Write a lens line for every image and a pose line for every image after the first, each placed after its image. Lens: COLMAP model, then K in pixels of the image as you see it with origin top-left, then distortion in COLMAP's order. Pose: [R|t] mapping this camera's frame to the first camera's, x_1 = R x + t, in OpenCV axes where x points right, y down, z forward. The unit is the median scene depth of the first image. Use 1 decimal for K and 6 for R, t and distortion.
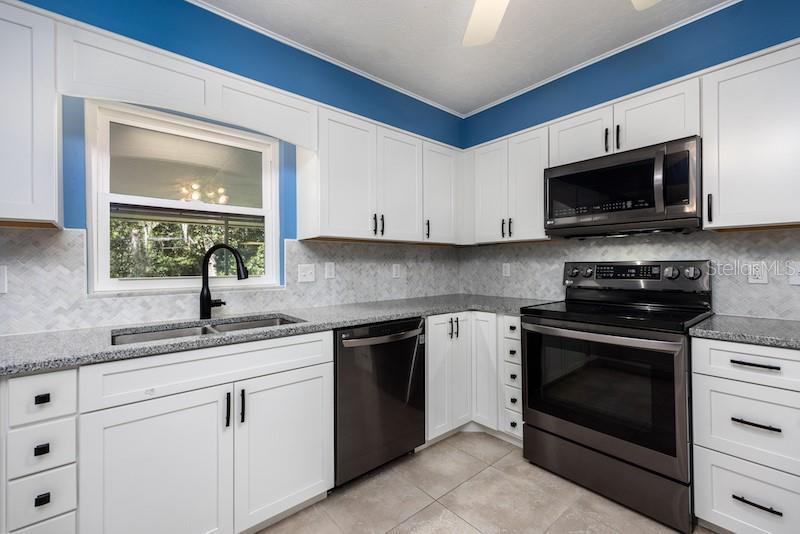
lens RADIAL K [[342.9, 0, 401.3], [0, 342.9, 261.0], [0, 0, 1]] dist [0.005846, 0.000241]
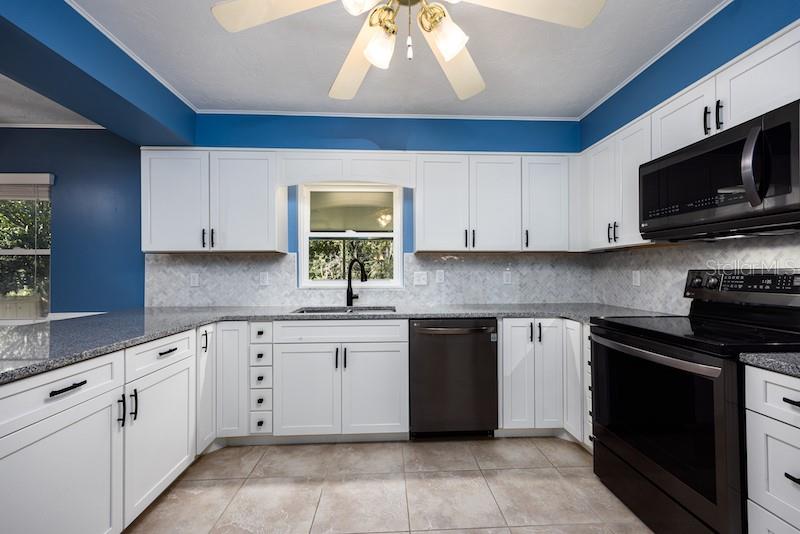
lens RADIAL K [[337.2, 0, 400.0], [0, 337.2, 267.0], [0, 0, 1]] dist [0.000615, -0.000094]
pose [[0.790876, -0.005741, -0.611949, 0.461947], [0.005519, 0.999982, -0.002248, -0.005675], [0.611951, -0.001599, 0.790894, -0.074222]]
